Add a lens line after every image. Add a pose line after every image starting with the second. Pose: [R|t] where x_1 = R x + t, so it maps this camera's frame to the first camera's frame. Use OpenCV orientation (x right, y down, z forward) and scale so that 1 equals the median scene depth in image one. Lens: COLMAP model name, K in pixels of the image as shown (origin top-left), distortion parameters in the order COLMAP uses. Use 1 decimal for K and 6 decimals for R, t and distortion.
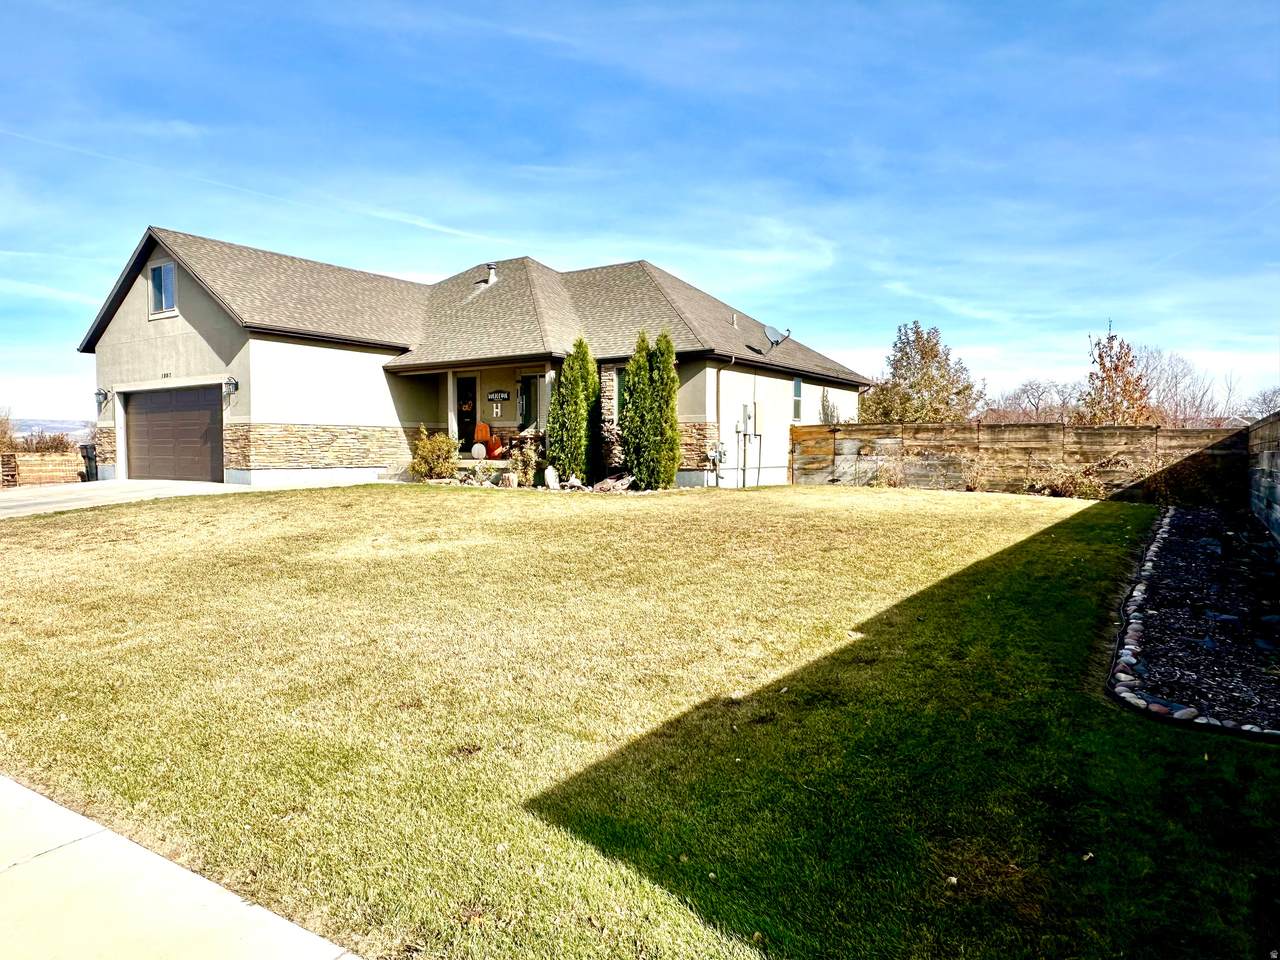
lens RADIAL K [[848.3, 0, 640.0], [0, 848.3, 480.0], [0, 0, 1]] dist [-0.000910, 0.000890]
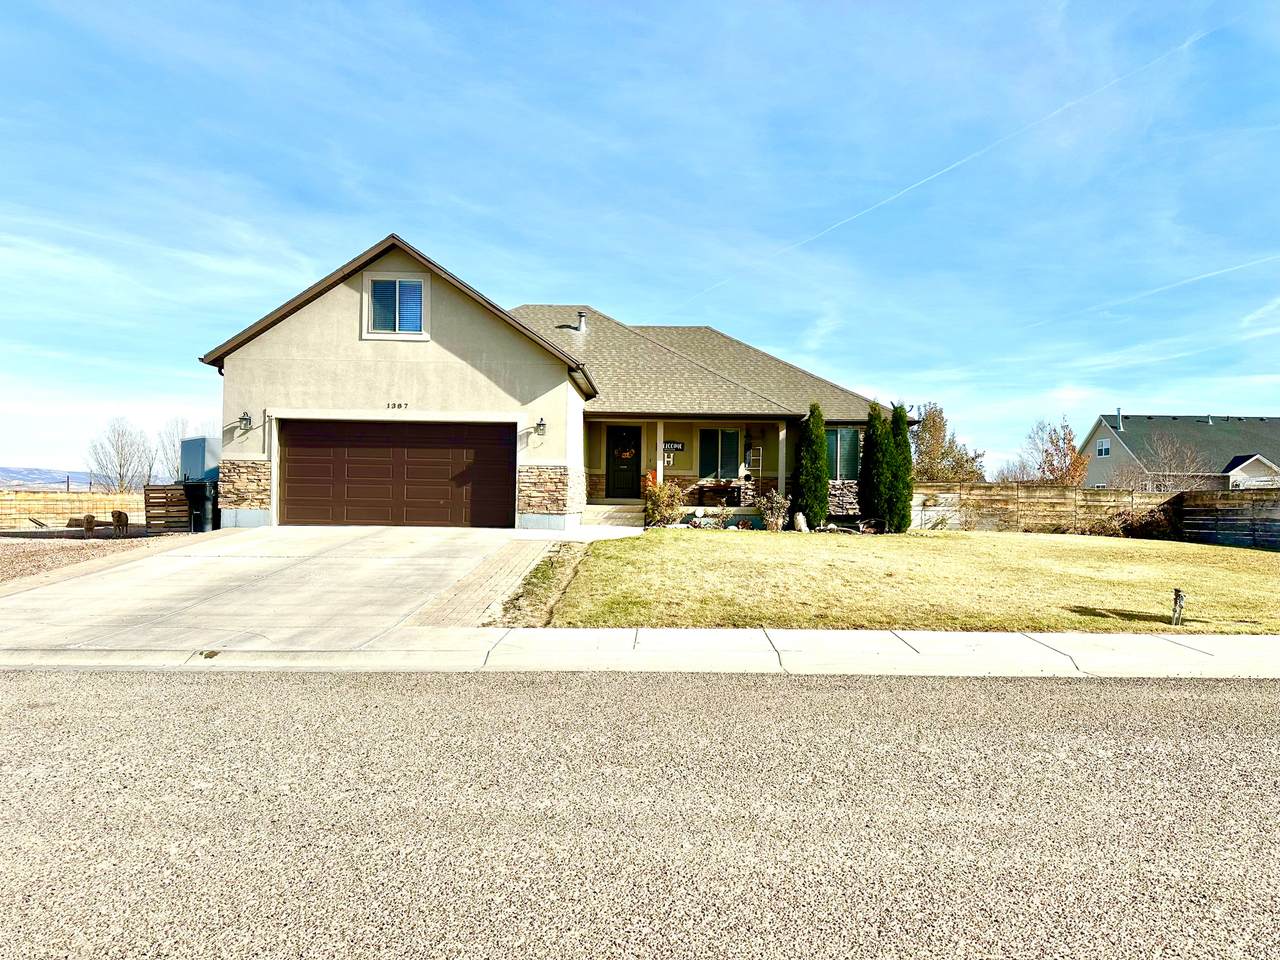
lens RADIAL K [[886.9, 0, 640.0], [0, 886.9, 480.0], [0, 0, 1]] dist [0.095541, -0.090590]
pose [[0.840785, 0.026987, 0.540696, -0.847651], [0.002540, 0.998549, -0.053789, 0.003215], [-0.541363, 0.046598, 0.839497, 0.097227]]
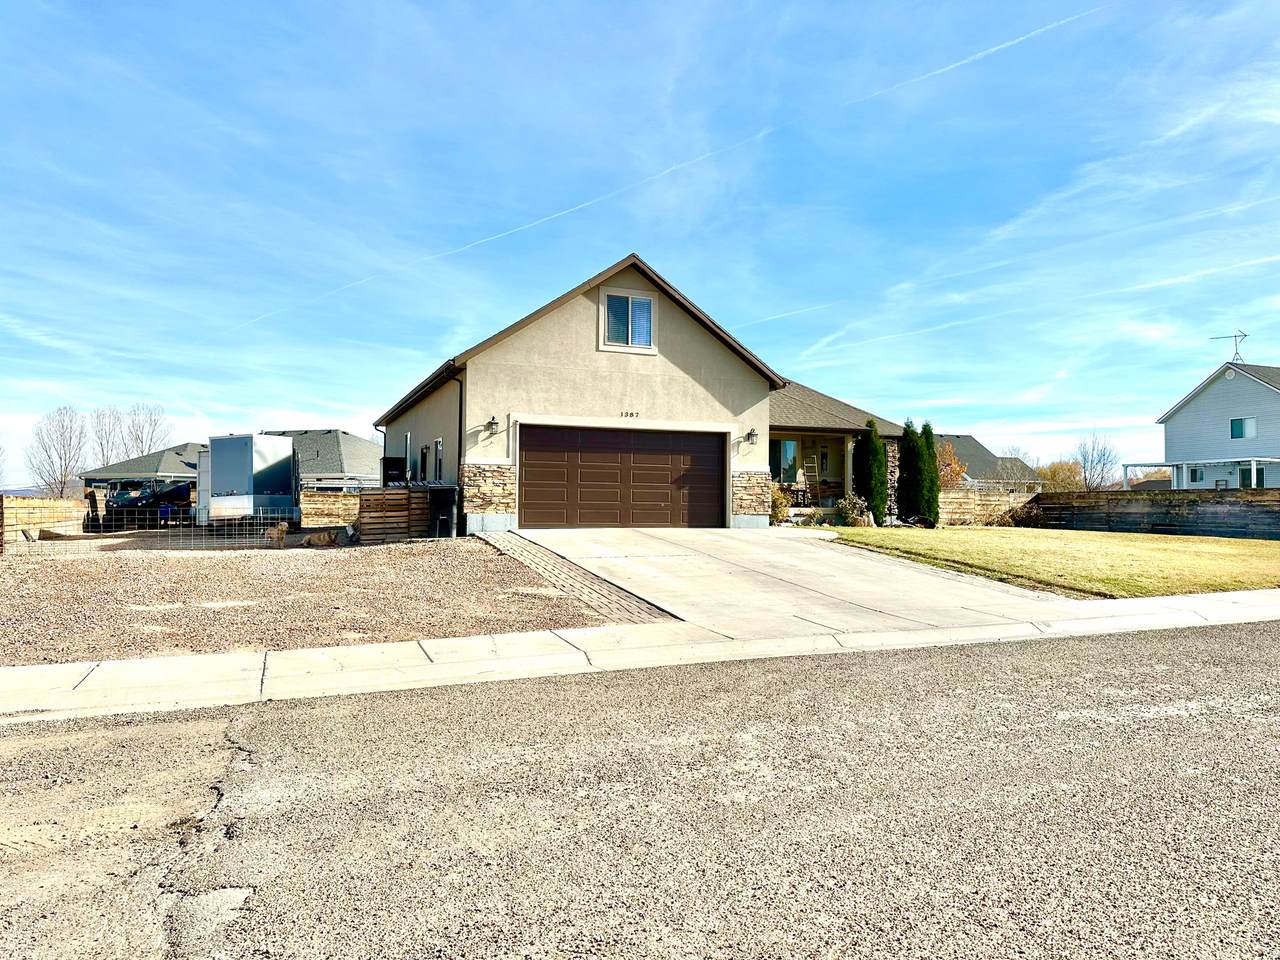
lens RADIAL K [[886.9, 0, 640.0], [0, 886.9, 480.0], [0, 0, 1]] dist [0.095541, -0.090590]
pose [[0.558919, 0.029695, 0.828691, -1.362240], [0.020704, 0.998547, -0.049745, -0.003050], [-0.828964, 0.044961, 0.557492, 0.454834]]
